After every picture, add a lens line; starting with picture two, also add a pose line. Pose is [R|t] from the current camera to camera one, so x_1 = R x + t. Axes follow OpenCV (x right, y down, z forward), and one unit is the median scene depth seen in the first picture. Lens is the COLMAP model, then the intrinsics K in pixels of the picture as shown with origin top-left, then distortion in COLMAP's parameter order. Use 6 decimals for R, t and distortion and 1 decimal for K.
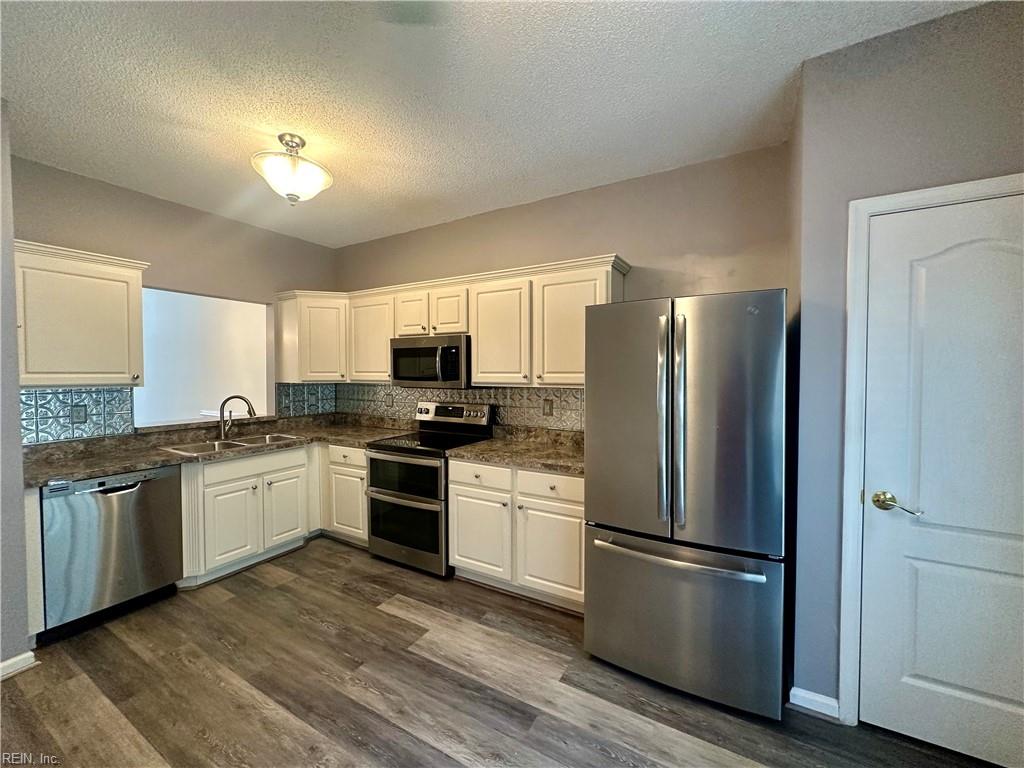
lens RADIAL K [[404.1, 0, 512.0], [0, 404.1, 384.0], [0, 0, 1]] dist [-0.001381, -0.000088]
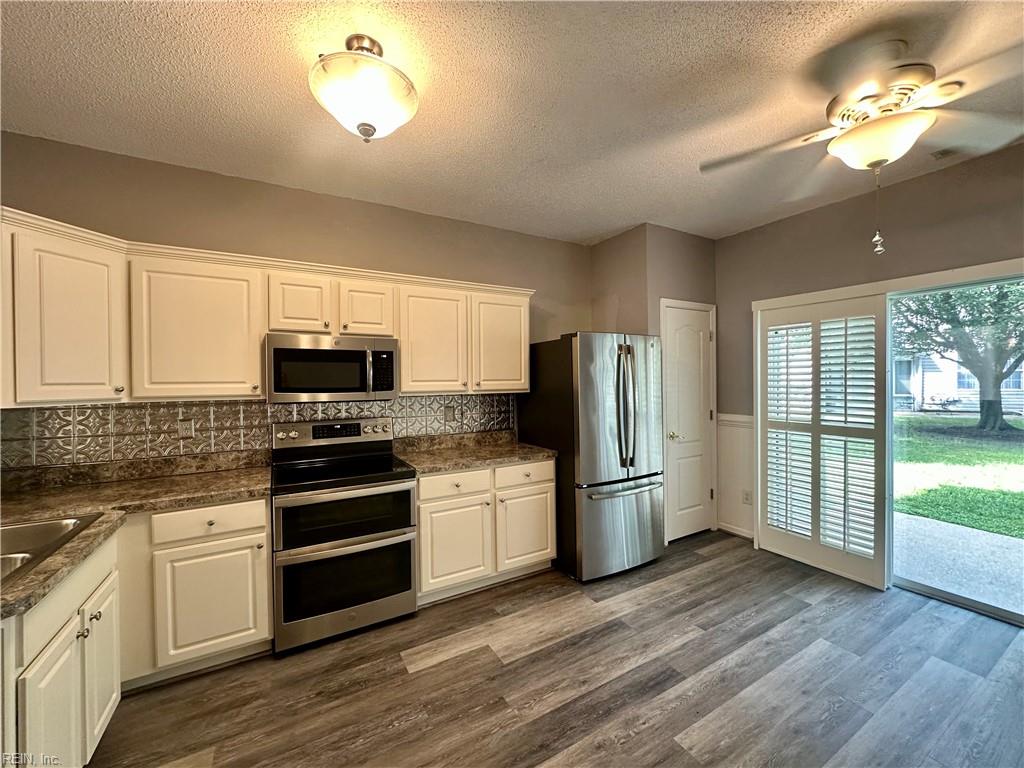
lens RADIAL K [[404.1, 0, 512.0], [0, 404.1, 384.0], [0, 0, 1]] dist [-0.001381, -0.000088]
pose [[0.507472, -0.014549, 0.861545, -0.847057], [0.035703, 0.999354, -0.004154, -0.010777], [-0.860928, 0.032868, 0.507664, 0.367298]]
